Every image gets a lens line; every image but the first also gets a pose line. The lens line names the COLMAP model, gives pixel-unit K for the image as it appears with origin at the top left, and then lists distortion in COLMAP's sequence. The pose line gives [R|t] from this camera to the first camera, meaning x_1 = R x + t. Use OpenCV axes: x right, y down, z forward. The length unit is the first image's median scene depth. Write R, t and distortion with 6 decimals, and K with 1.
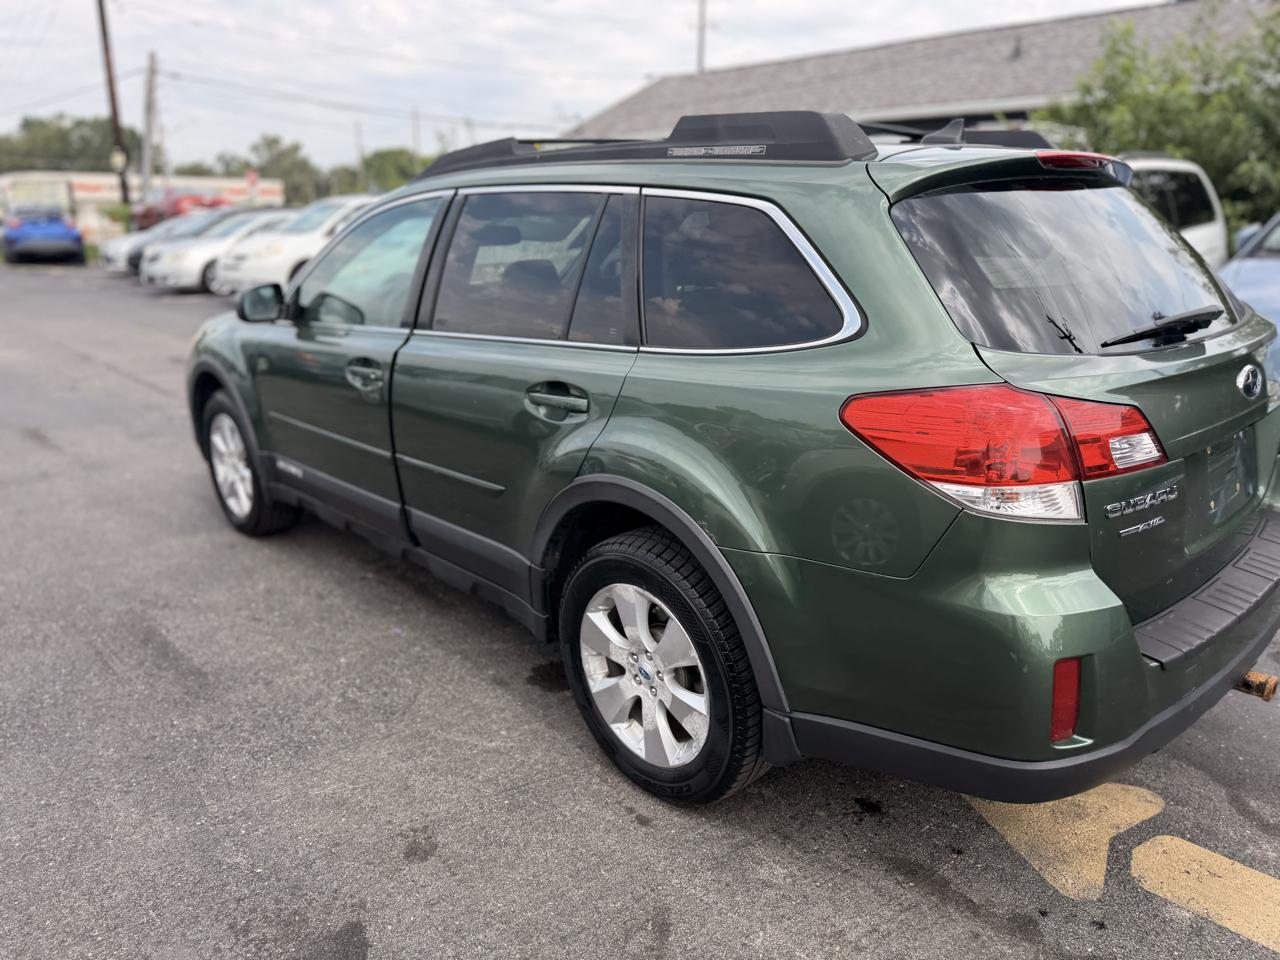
lens RADIAL K [[914.1, 0, 640.2], [0, 914.1, 469.5], [0, 0, 1]] dist [0.019791, -0.027994]
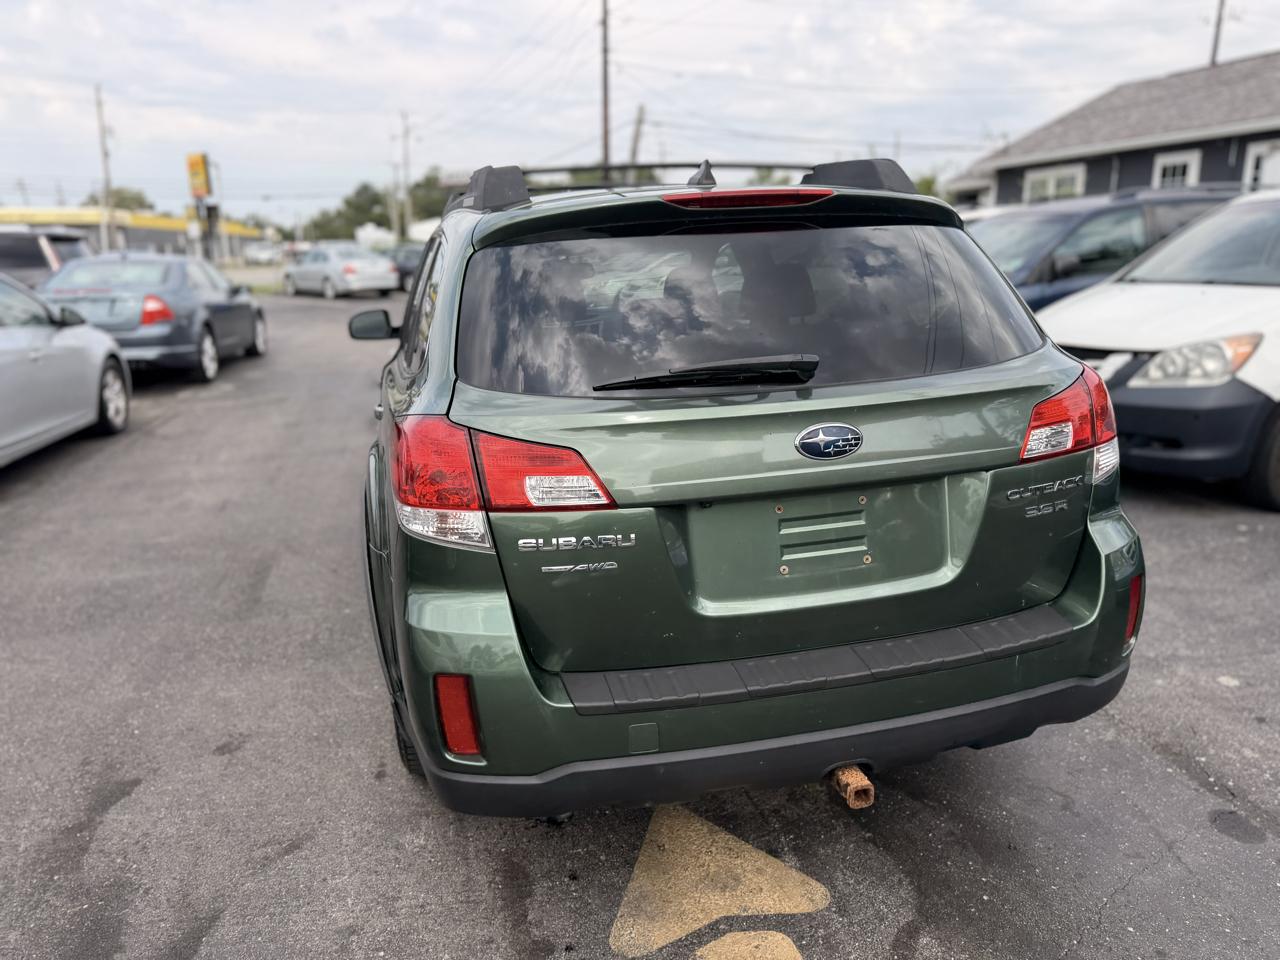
lens RADIAL K [[914.1, 0, 641.7], [0, 914.1, 468.9], [0, 0, 1]] dist [0.019791, -0.027994]
pose [[0.876841, 0.100287, -0.470205, 0.783242], [-0.112607, 0.993638, 0.001935, -0.041348], [0.467408, 0.051252, 0.882555, 0.104273]]
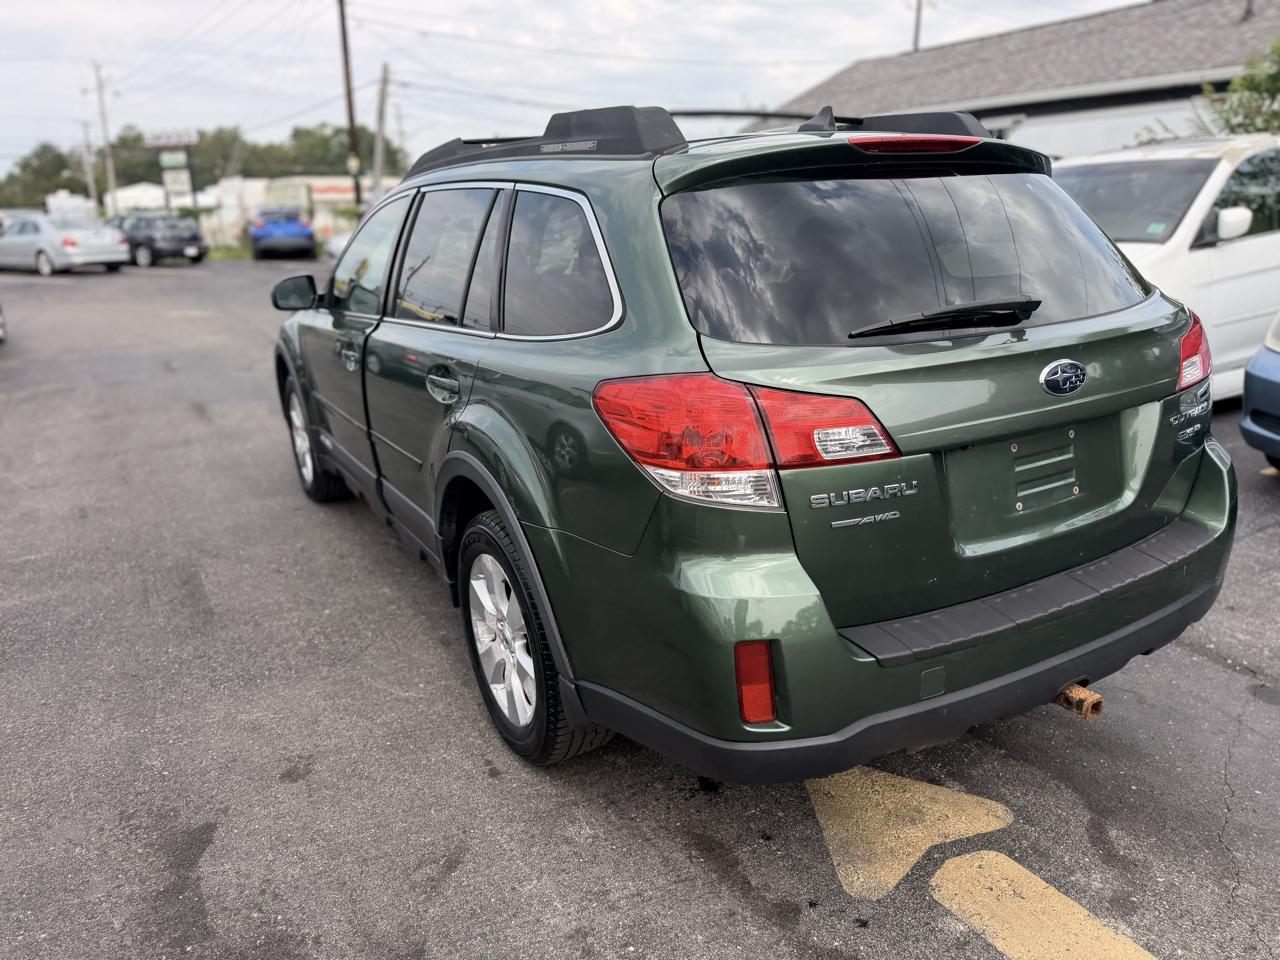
lens RADIAL K [[914.1, 0, 640.3], [0, 914.1, 479.1], [0, 0, 1]] dist [0.019791, -0.027994]
pose [[0.973984, 0.047210, -0.221646, 0.384649], [-0.043250, 0.998807, 0.022688, 0.004813], [0.222452, -0.012511, 0.974863, -0.010360]]
